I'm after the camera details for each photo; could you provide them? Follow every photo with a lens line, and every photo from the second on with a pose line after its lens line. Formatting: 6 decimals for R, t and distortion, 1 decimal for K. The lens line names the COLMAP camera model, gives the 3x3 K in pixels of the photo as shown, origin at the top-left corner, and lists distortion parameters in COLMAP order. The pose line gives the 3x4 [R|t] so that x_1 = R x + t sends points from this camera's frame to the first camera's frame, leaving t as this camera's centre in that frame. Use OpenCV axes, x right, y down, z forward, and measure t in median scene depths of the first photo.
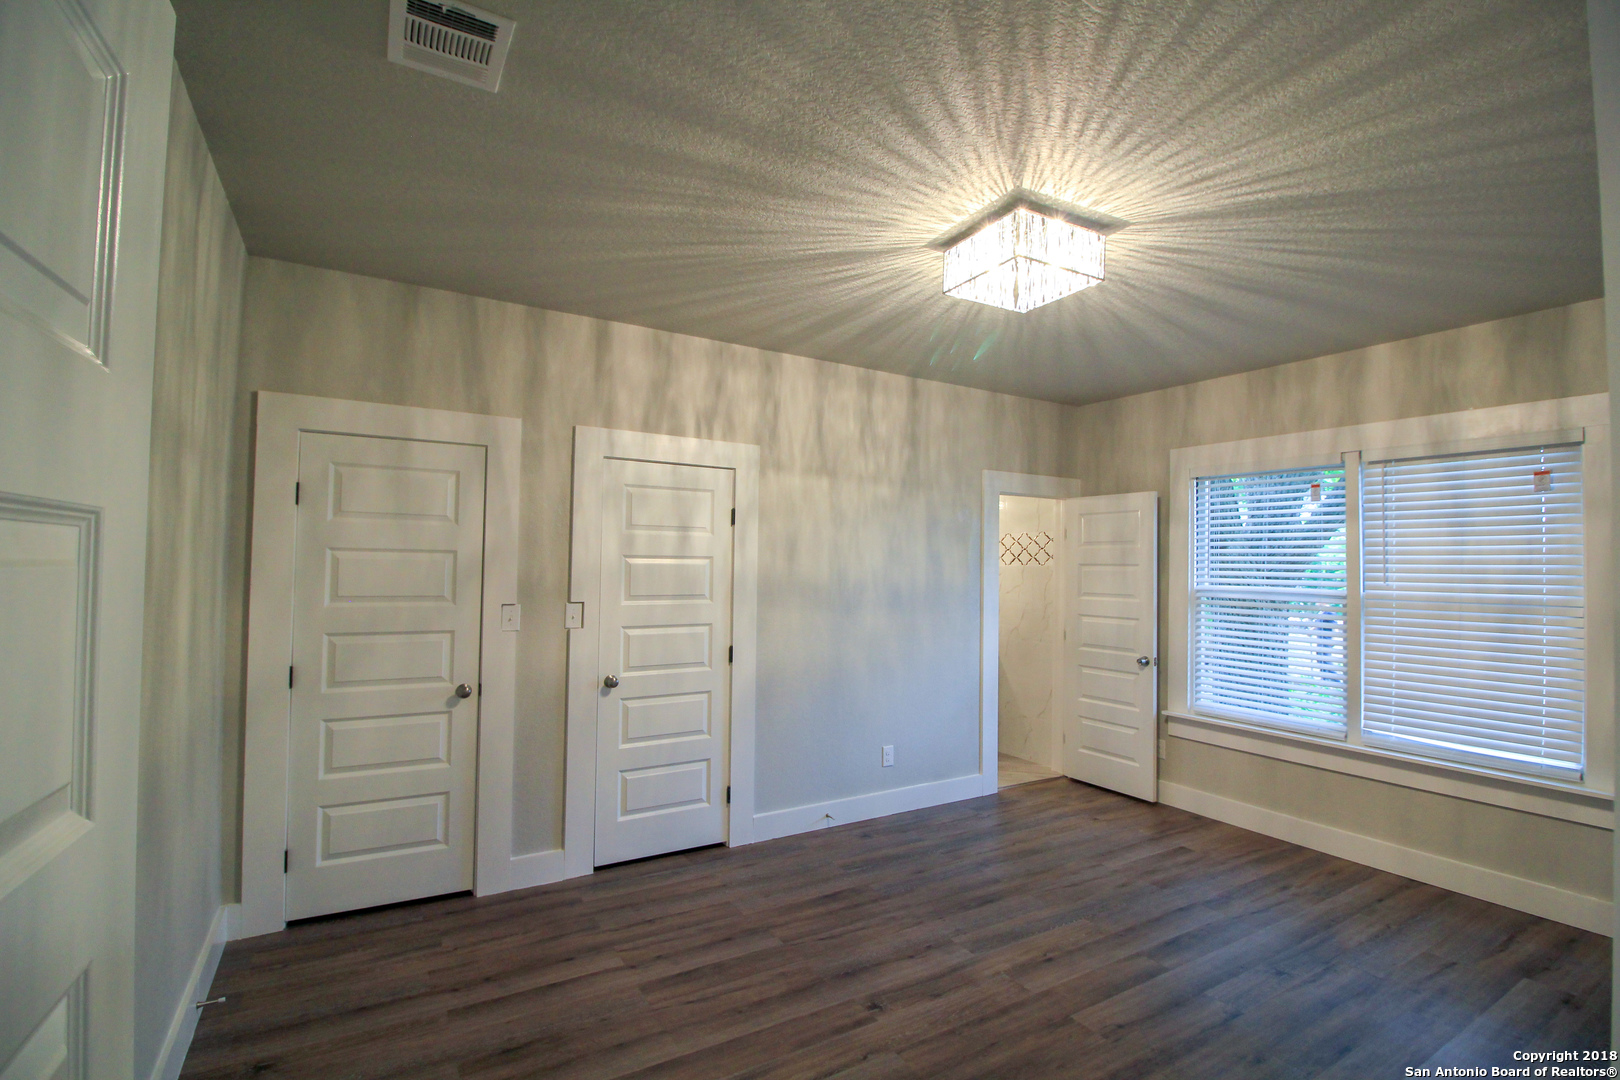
lens RADIAL K [[747.7, 0, 820.8], [0, 747.7, 537.3], [0, 0, 1]] dist [-0.009046, -0.008384]
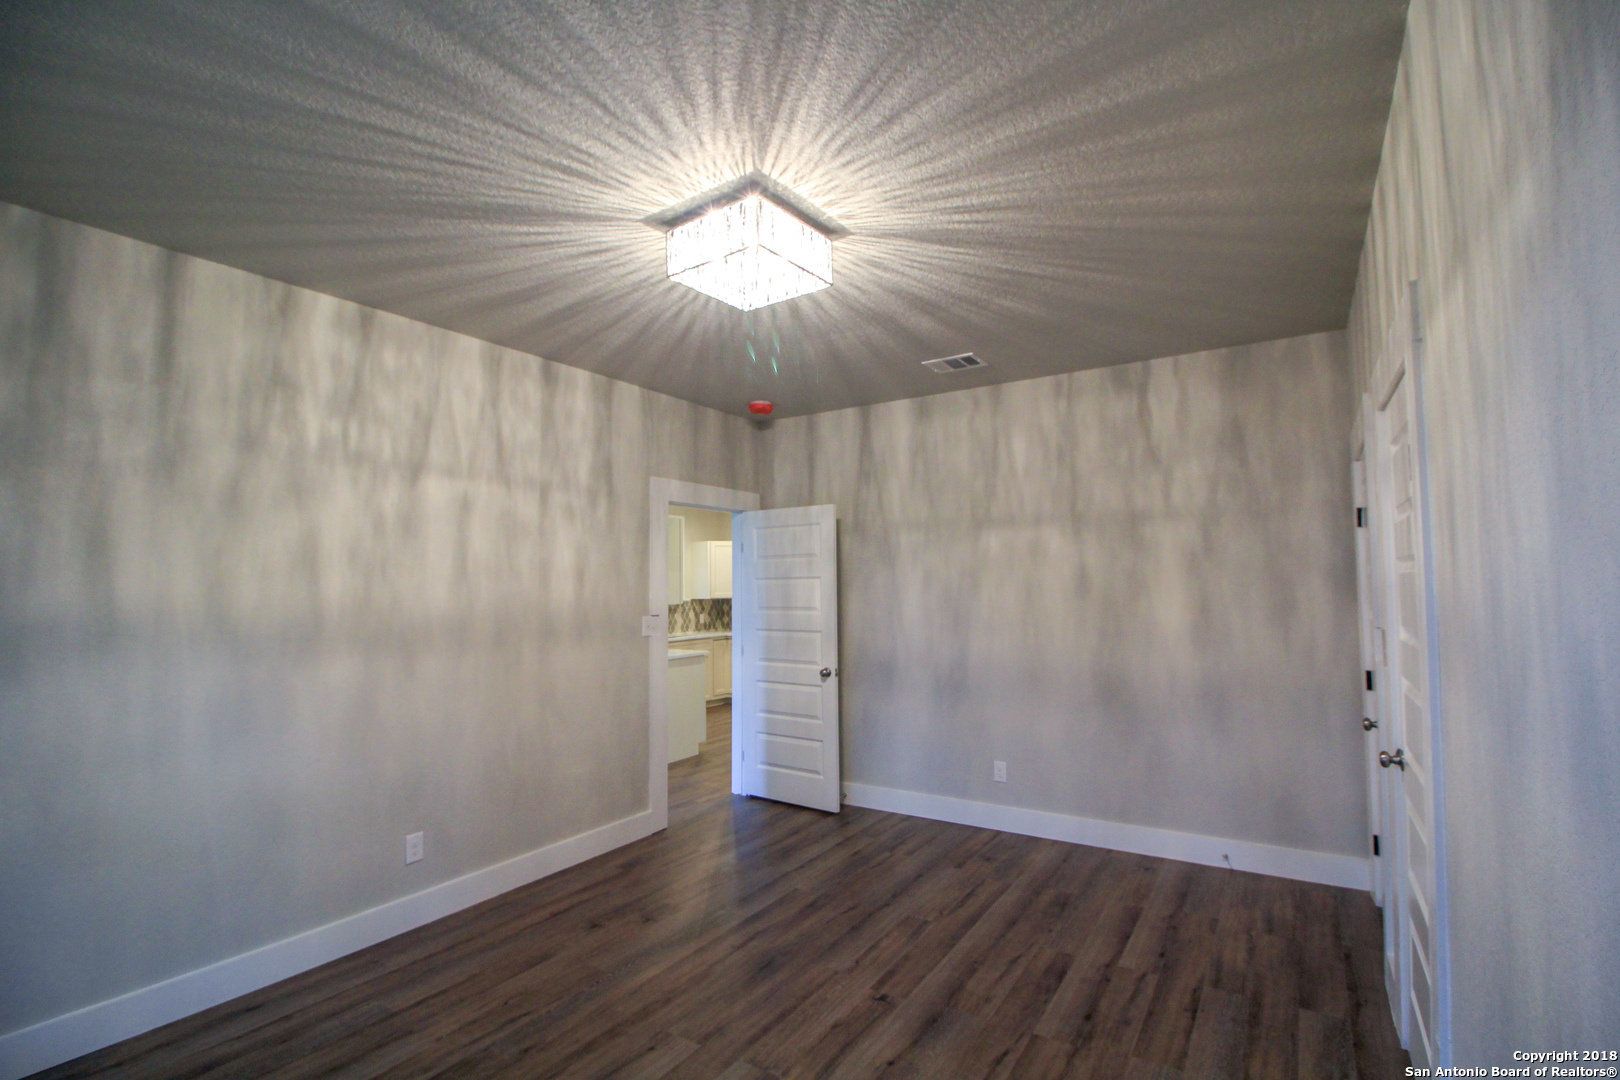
lens RADIAL K [[747.7, 0, 816.3], [0, 747.7, 543.1], [0, 0, 1]] dist [-0.009046, -0.008384]
pose [[-0.900346, -0.027575, -0.434301, 0.611317], [0.013937, 0.995651, -0.092110, 0.084802], [0.434952, -0.088984, -0.896046, 1.901859]]
